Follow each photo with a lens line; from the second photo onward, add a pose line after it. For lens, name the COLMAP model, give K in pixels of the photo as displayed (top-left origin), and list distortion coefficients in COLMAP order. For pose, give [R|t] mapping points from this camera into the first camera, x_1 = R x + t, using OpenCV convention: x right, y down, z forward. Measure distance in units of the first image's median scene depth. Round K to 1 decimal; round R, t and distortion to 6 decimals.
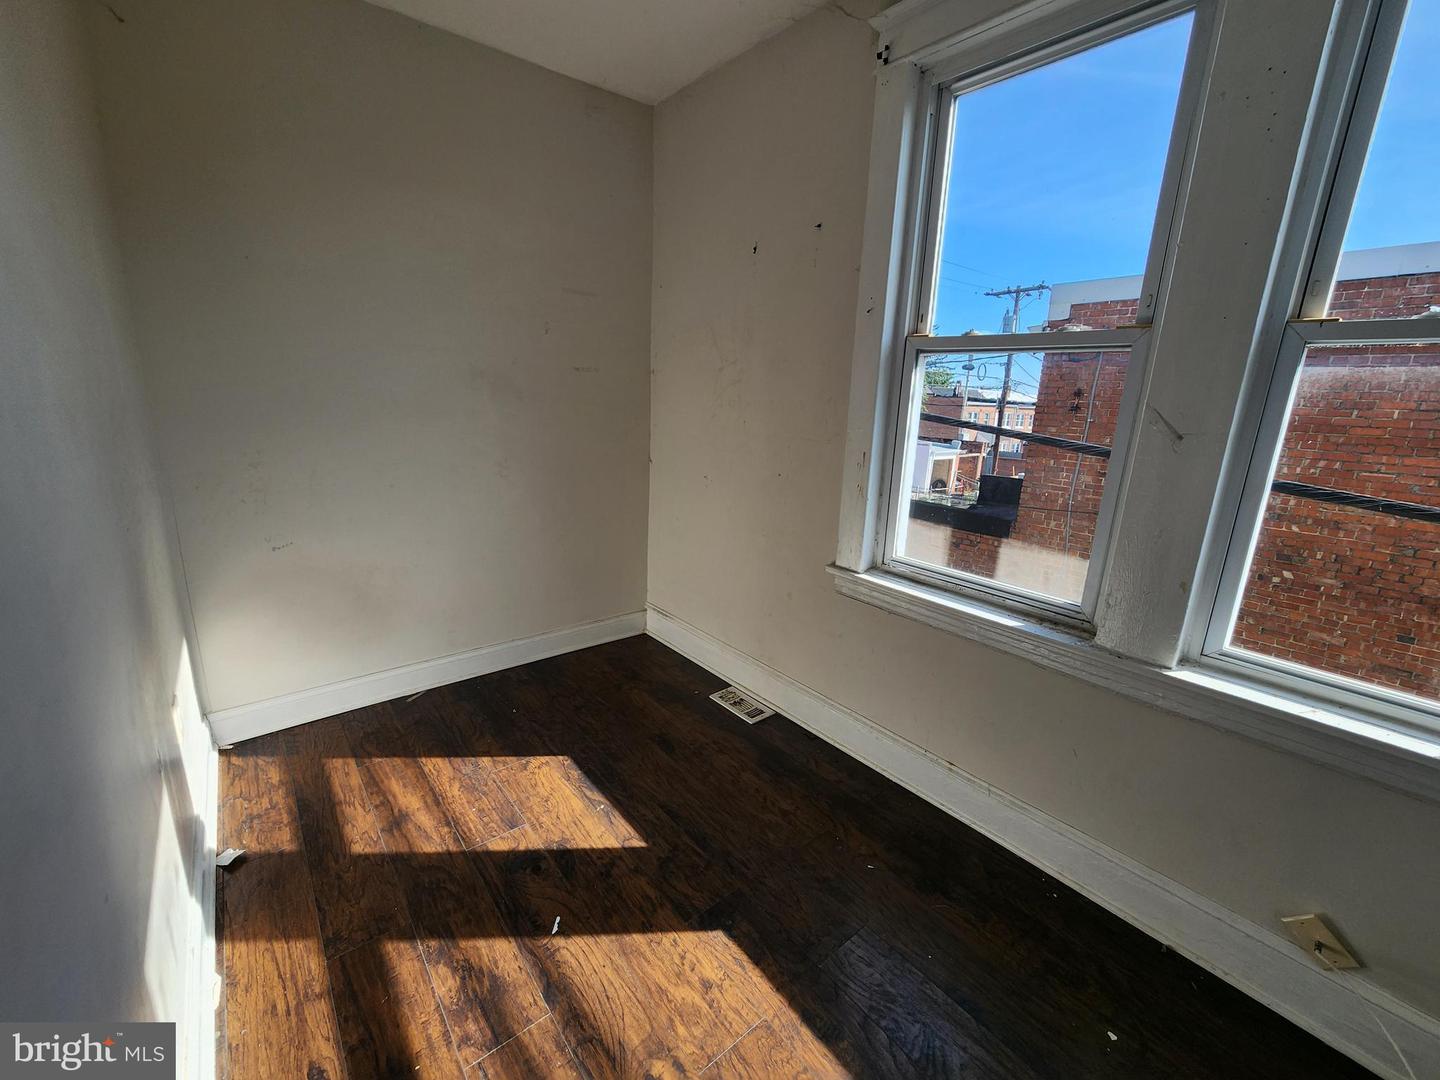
lens RADIAL K [[589.5, 0, 740.6], [0, 589.5, 545.7], [0, 0, 1]] dist [-0.001857, -0.000259]
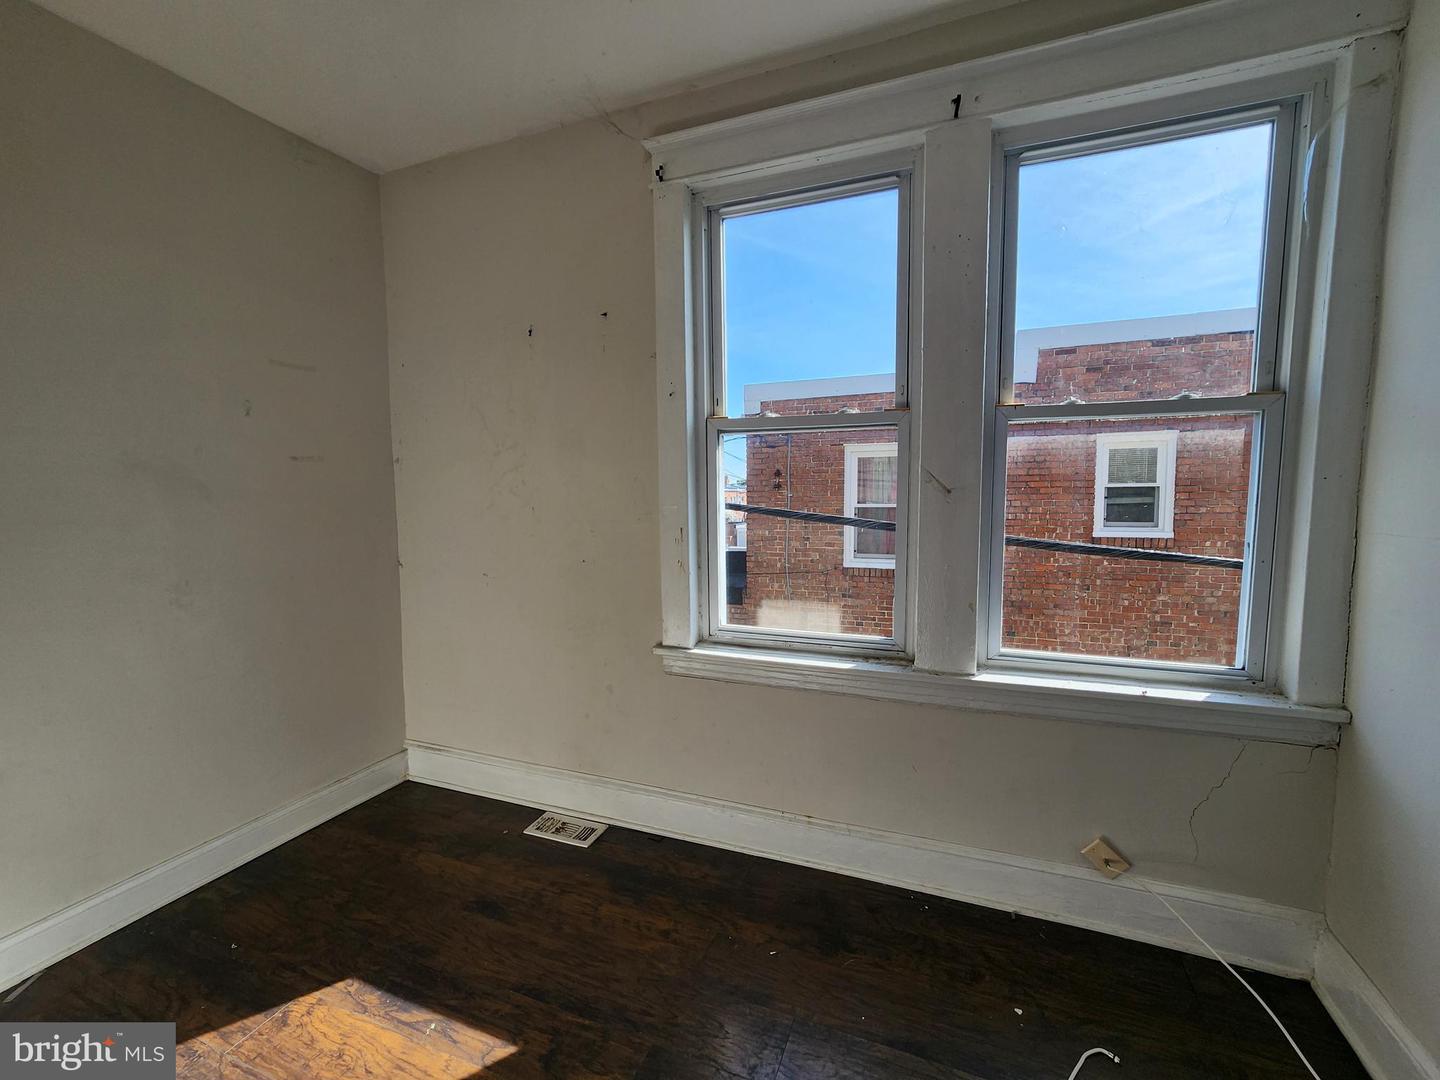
lens RADIAL K [[589.5, 0, 740.6], [0, 589.5, 545.7], [0, 0, 1]] dist [-0.001857, -0.000259]
pose [[0.870712, -0.092865, 0.482946, -0.191871], [0.164504, 0.980440, -0.108059, -0.002195], [-0.463465, 0.173535, 0.868957, 0.076581]]
